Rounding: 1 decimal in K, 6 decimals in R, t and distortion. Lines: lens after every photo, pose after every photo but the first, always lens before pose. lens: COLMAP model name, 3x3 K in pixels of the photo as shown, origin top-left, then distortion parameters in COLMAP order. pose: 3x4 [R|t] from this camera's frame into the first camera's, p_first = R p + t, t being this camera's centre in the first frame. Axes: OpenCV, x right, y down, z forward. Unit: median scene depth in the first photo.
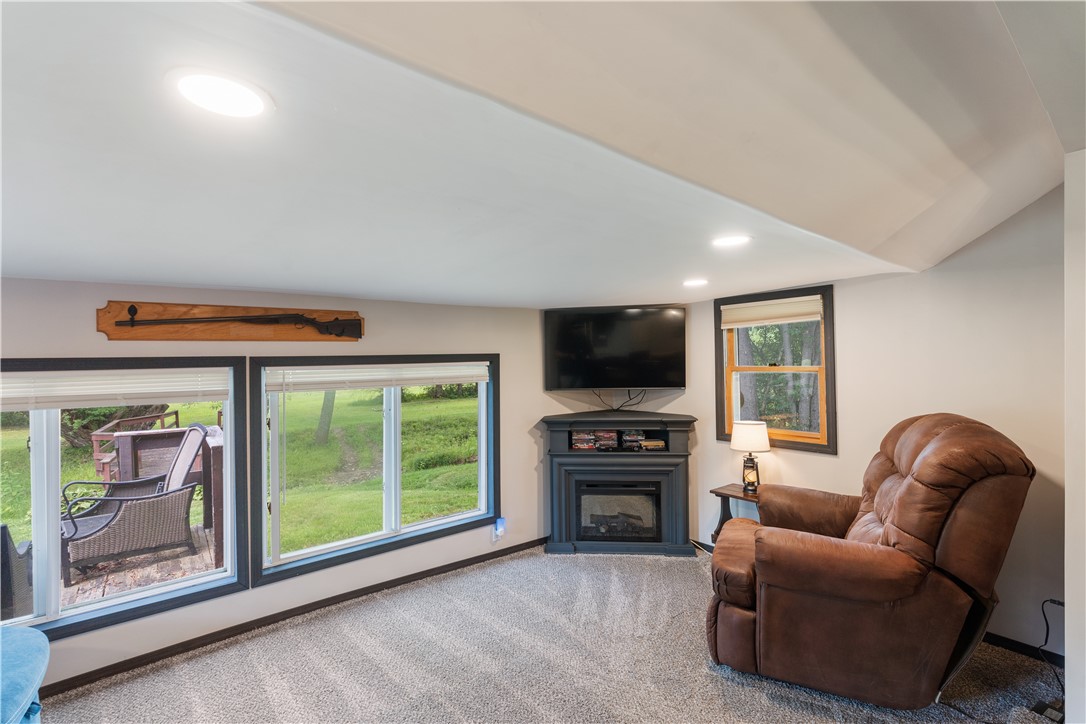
lens RADIAL K [[478.7, 0, 541.5], [0, 478.7, 359.0], [0, 0, 1]] dist [-0.003797, -0.000465]
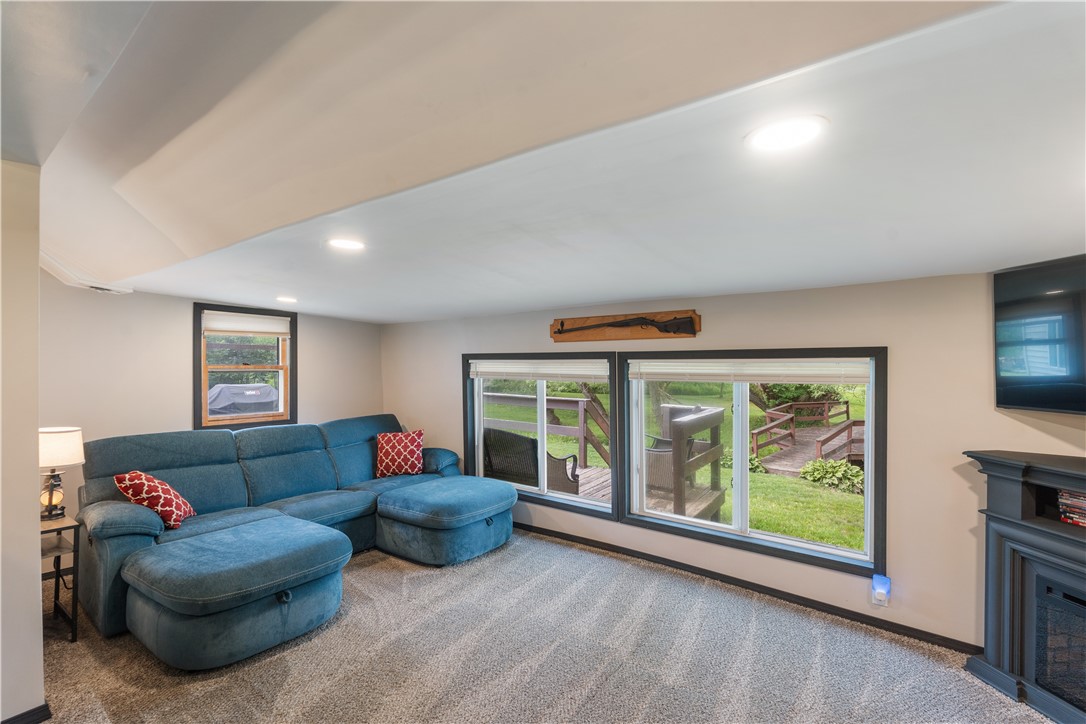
lens RADIAL K [[478.7, 0, 537.5], [0, 478.7, 356.3], [0, 0, 1]] dist [-0.003797, -0.000465]
pose [[0.252611, 0.016765, -0.967423, 0.529111], [0.006864, 0.999794, 0.019118, -0.015881], [0.967544, -0.011469, 0.252444, 0.361469]]
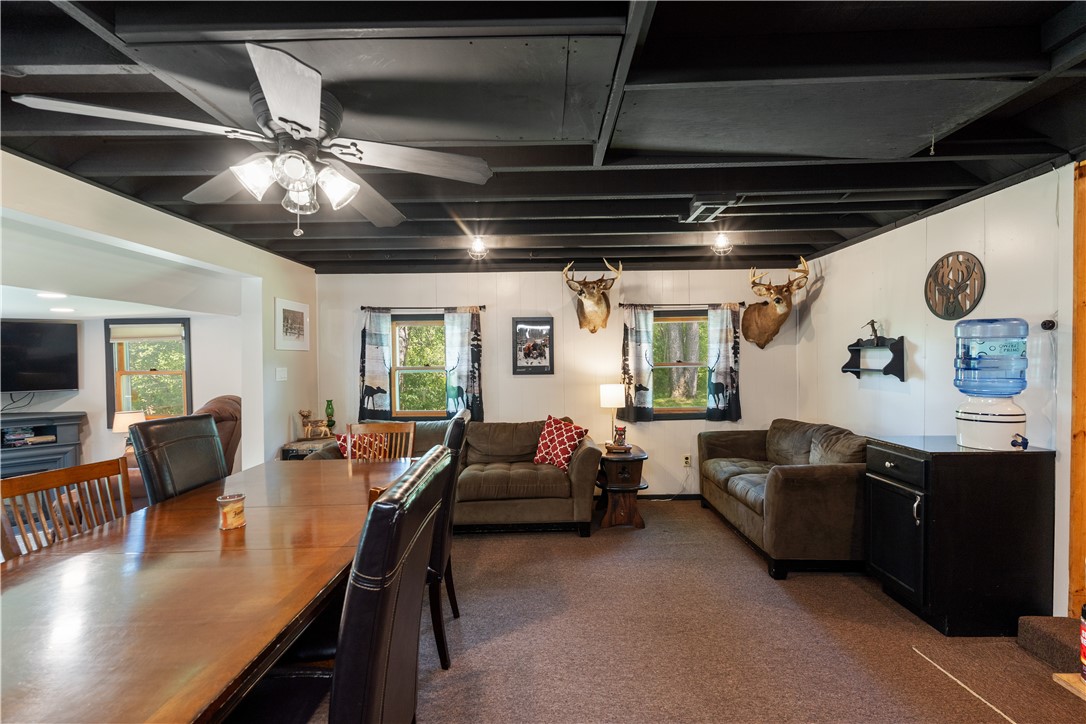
lens RADIAL K [[478.7, 0, 541.4], [0, 478.7, 359.5], [0, 0, 1]] dist [-0.003797, -0.000465]
pose [[0.615943, 0.000184, 0.787790, 0.087975], [-0.001882, 0.999997, 0.001237, -0.023324], [-0.787788, -0.002244, 0.615942, -0.835016]]
